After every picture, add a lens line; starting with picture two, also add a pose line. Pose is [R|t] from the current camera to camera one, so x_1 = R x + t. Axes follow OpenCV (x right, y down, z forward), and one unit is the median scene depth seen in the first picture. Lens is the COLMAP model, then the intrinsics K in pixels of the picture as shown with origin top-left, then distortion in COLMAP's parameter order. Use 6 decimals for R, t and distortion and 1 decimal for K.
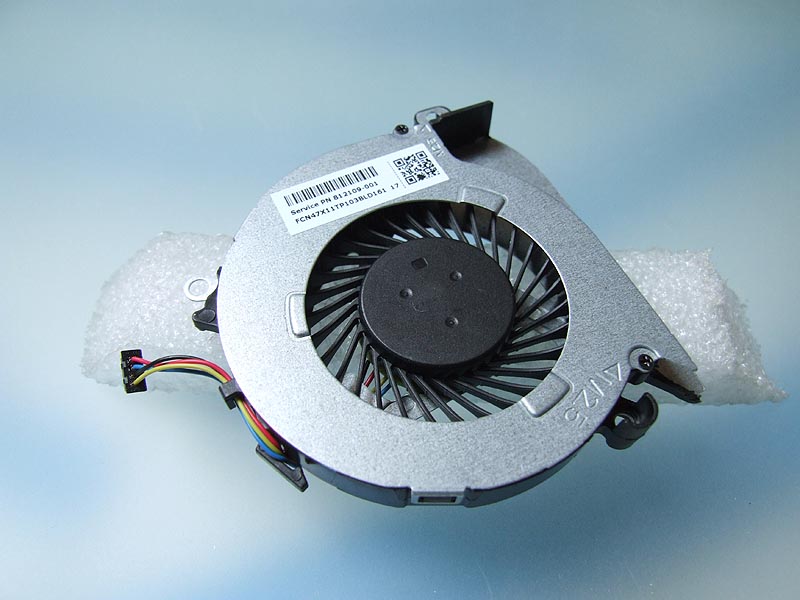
lens RADIAL K [[647.3, 0, 400.0], [0, 647.3, 300.0], [0, 0, 1]] dist [-0.223406, 0.129190]
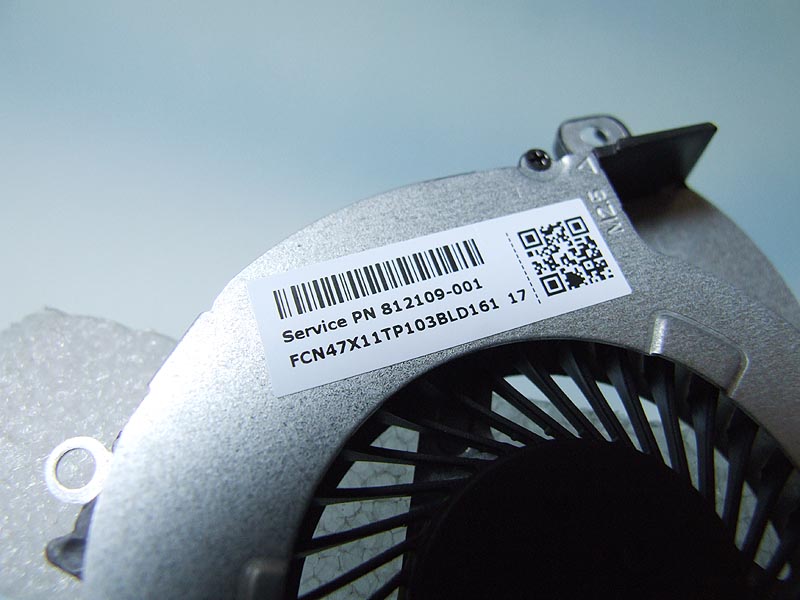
lens RADIAL K [[647.3, 0, 400.0], [0, 647.3, 300.0], [0, 0, 1]] dist [-0.223406, 0.129190]
pose [[0.989182, 0.135450, -0.056331, -0.063814], [-0.131116, 0.988557, 0.074593, -0.194446], [0.065790, -0.066401, 0.995622, 0.530212]]
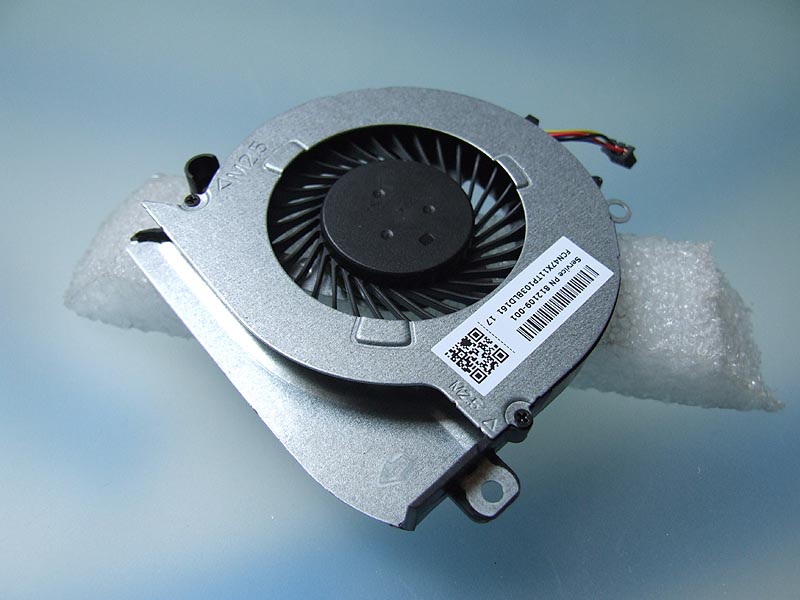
lens RADIAL K [[647.3, 0, 400.0], [0, 647.3, 300.0], [0, 0, 1]] dist [-0.223406, 0.129190]
pose [[-0.958183, 0.217185, -0.186323, 0.245282], [-0.252732, -0.336914, 0.906982, -0.867564], [0.134208, 0.916144, 0.377715, 0.640823]]
